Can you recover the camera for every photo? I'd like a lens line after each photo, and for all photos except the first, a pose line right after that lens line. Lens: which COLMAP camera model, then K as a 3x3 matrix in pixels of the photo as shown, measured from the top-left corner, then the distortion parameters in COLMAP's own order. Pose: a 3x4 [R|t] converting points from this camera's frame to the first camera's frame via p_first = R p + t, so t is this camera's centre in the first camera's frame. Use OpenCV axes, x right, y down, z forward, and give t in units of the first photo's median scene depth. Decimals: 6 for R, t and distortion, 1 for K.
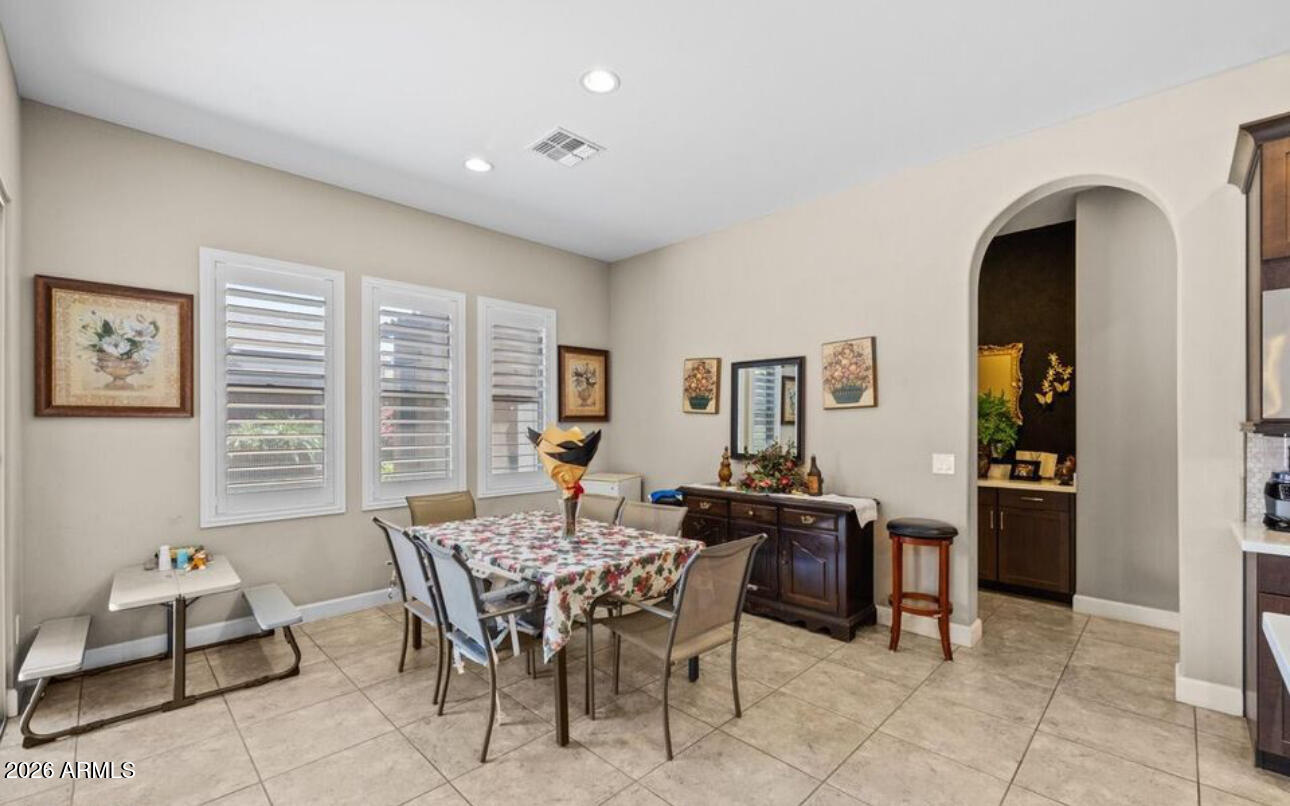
lens RADIAL K [[539.4, 0, 648.2], [0, 539.4, 422.0], [0, 0, 1]] dist [-0.012407, -0.000058]
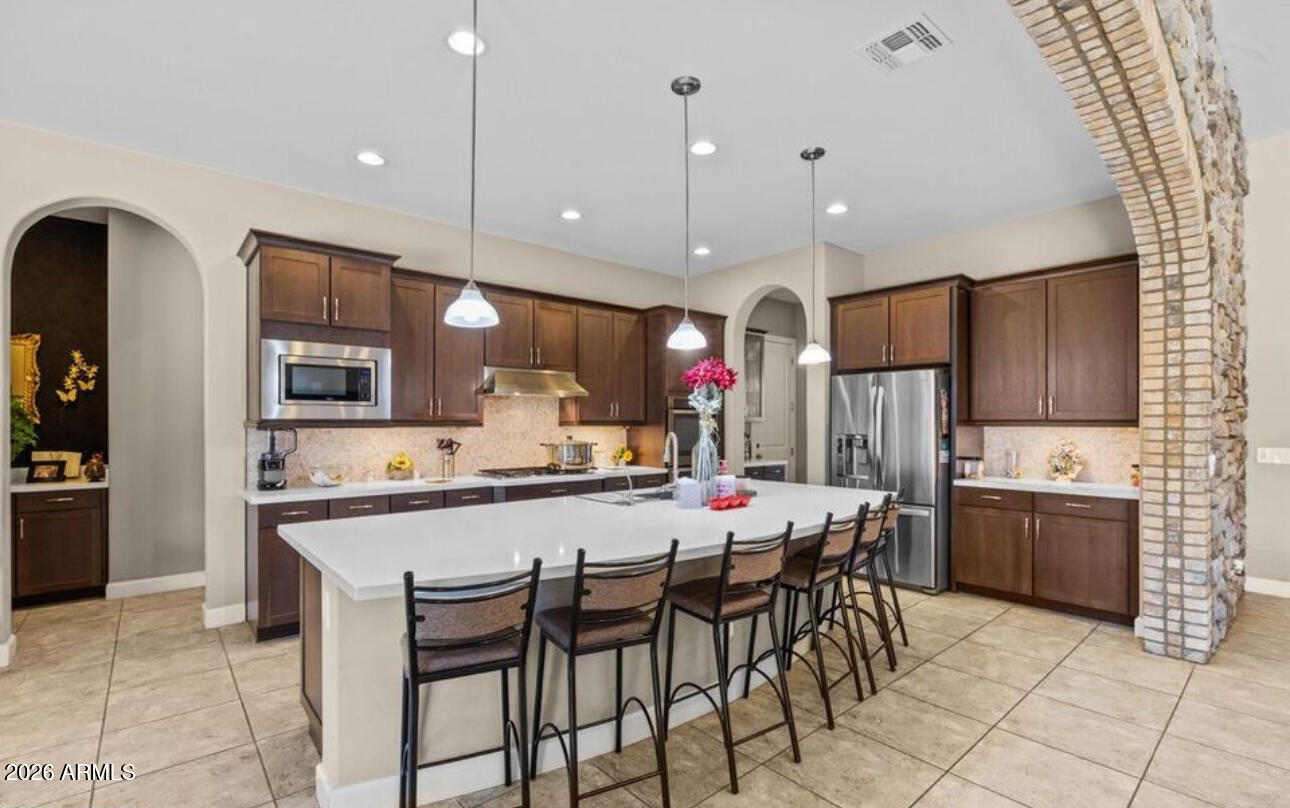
lens RADIAL K [[577.0, 0, 647.0], [0, 577.0, 425.4], [0, 0, 1]] dist [-0.037072, -0.000231]
pose [[0.062643, 0.000809, 0.998036, -0.219470], [-0.007226, 0.999974, -0.000357, 0.002317], [-0.998010, -0.007190, 0.062647, -0.123480]]
